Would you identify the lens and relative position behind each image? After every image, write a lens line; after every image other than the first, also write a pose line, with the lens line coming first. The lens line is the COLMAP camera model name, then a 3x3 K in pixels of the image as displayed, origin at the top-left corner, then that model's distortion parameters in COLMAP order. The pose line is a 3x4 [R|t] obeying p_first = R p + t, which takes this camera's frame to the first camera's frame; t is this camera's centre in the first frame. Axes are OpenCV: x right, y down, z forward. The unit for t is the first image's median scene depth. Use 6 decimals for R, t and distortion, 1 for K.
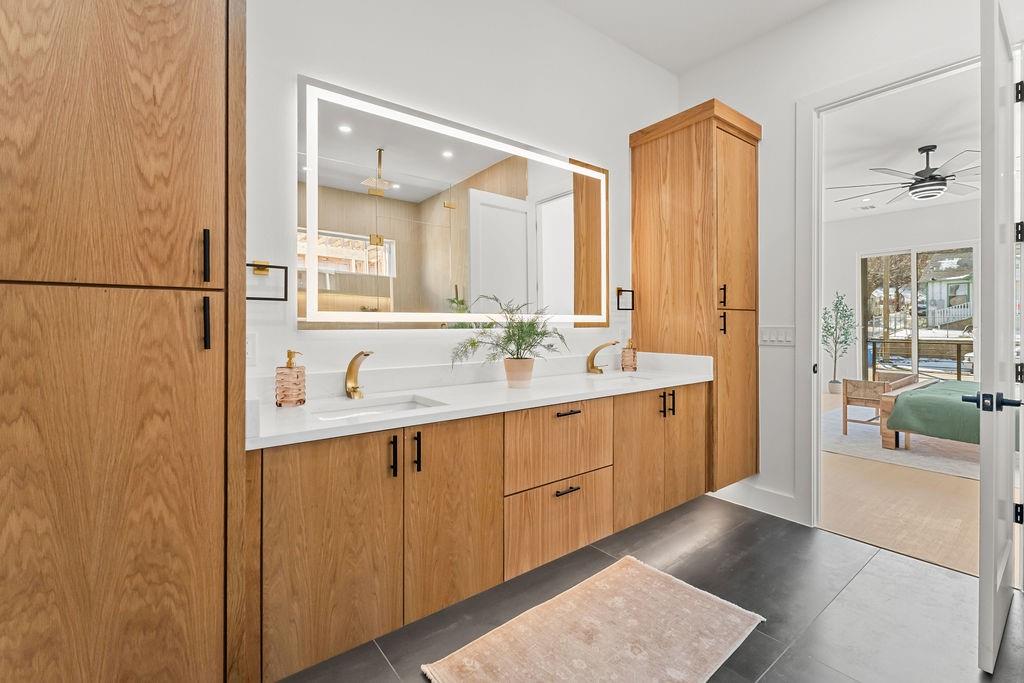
lens RADIAL K [[444.4, 0, 514.0], [0, 444.4, 327.5], [0, 0, 1]] dist [-0.002644, 0.001037]
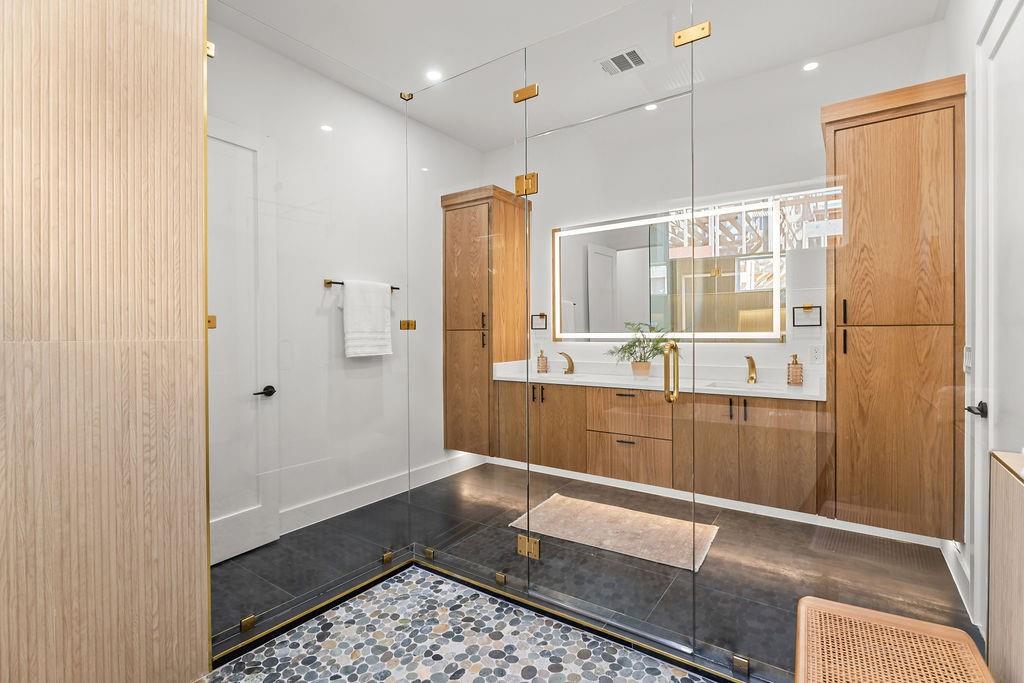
lens RADIAL K [[474.2, 0, 515.9], [0, 474.2, 338.3], [0, 0, 1]] dist [-0.002535, -0.000058]
pose [[0.305373, 0.012852, -0.952146, 1.765048], [-0.000187, 0.999910, 0.013437, -0.043089], [0.952233, -0.003925, 0.305348, 0.076045]]
